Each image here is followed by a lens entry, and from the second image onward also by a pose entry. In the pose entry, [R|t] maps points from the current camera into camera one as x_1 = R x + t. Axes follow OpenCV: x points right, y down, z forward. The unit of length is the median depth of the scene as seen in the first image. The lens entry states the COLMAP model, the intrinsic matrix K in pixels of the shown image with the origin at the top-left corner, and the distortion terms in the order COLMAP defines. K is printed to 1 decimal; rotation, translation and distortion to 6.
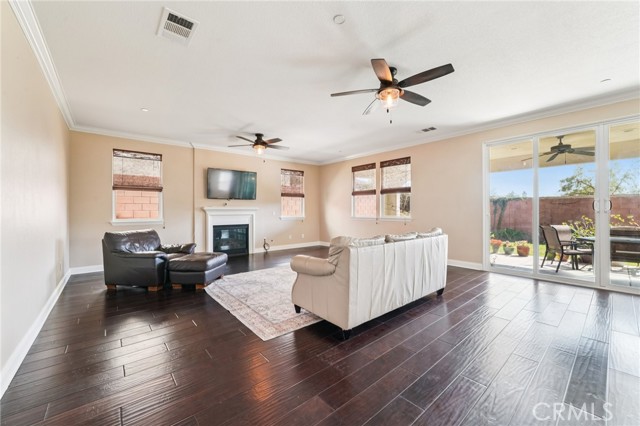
lens RADIAL K [[252.4, 0, 317.1], [0, 252.4, 210.9], [0, 0, 1]] dist [-0.001535, -0.000267]
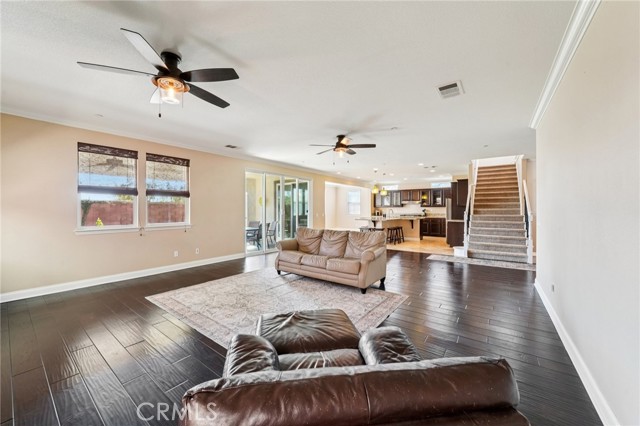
lens RADIAL K [[242.4, 0, 312.8], [0, 242.4, 211.4], [0, 0, 1]] dist [-0.010798, -0.000077]
pose [[-0.217665, -0.001608, 0.976022, -0.765794], [0.001983, 0.999996, 0.002089, -0.027090], [-0.976022, 0.002390, -0.217661, 0.920536]]
